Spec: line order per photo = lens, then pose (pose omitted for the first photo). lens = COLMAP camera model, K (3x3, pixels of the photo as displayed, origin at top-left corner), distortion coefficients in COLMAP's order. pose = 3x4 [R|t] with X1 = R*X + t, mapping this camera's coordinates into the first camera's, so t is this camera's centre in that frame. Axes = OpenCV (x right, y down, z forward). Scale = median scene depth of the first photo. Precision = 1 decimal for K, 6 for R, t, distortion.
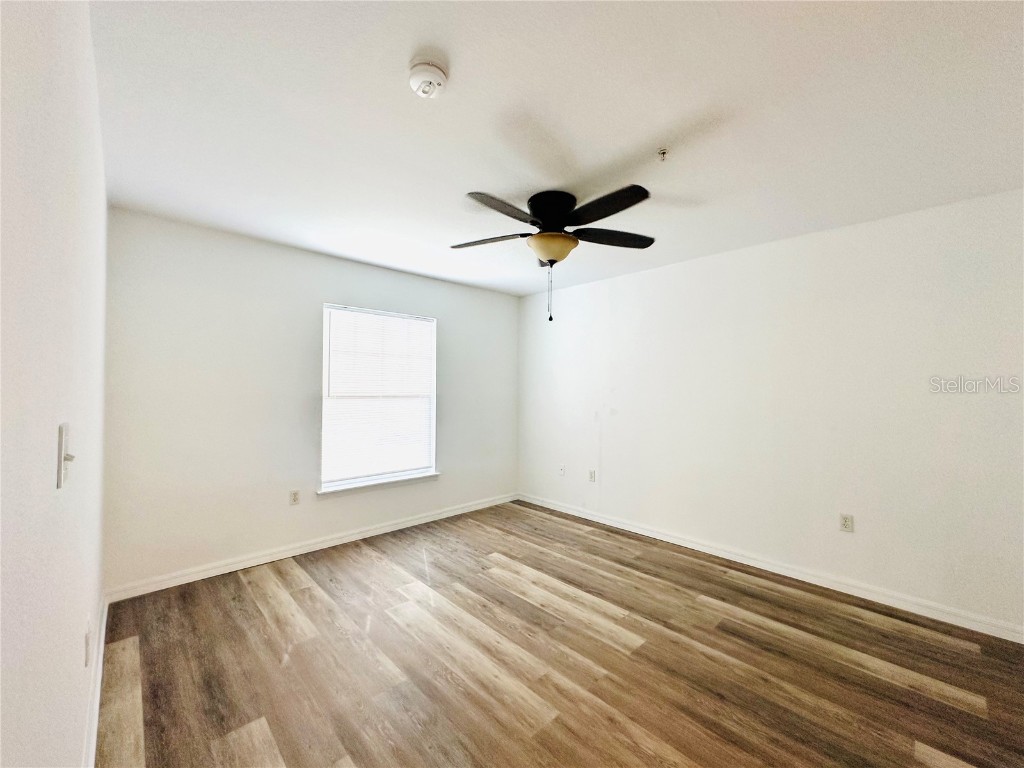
lens RADIAL K [[407.6, 0, 513.2], [0, 407.6, 383.3], [0, 0, 1]] dist [-0.000799, 0.000307]
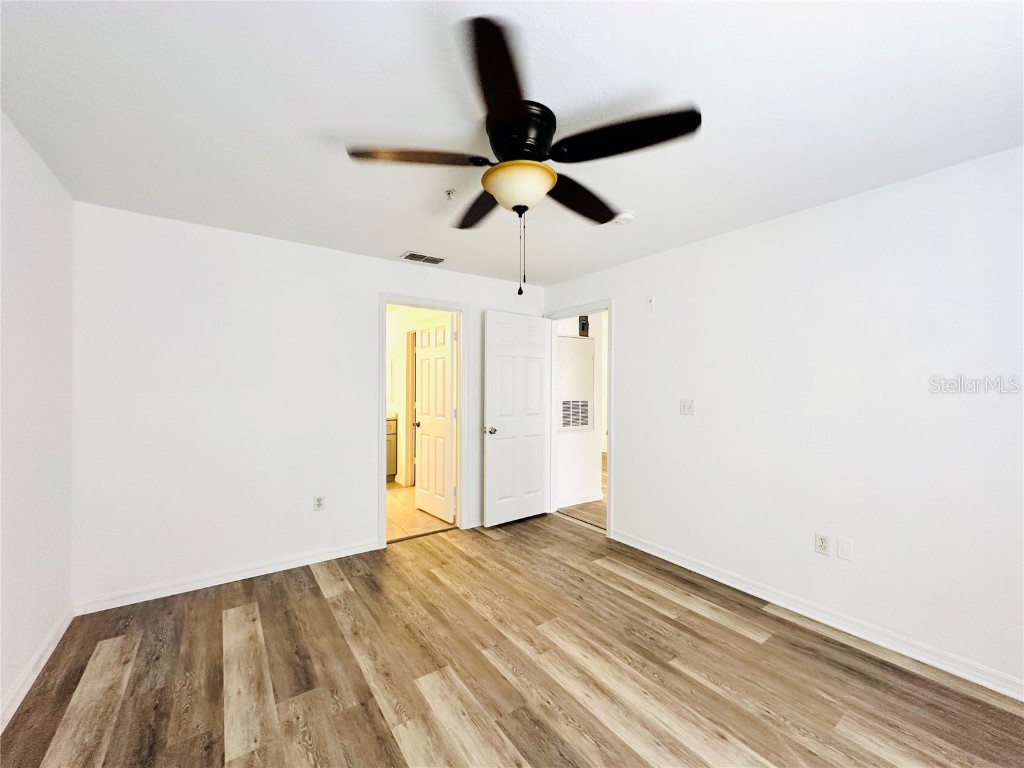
lens RADIAL K [[407.6, 0, 513.2], [0, 407.6, 383.3], [0, 0, 1]] dist [-0.000799, 0.000307]
pose [[-0.990366, -0.012063, 0.137945, 0.007464], [-0.013880, 0.999829, -0.012219, 0.006722], [-0.137774, -0.014016, -0.990365, 2.003680]]
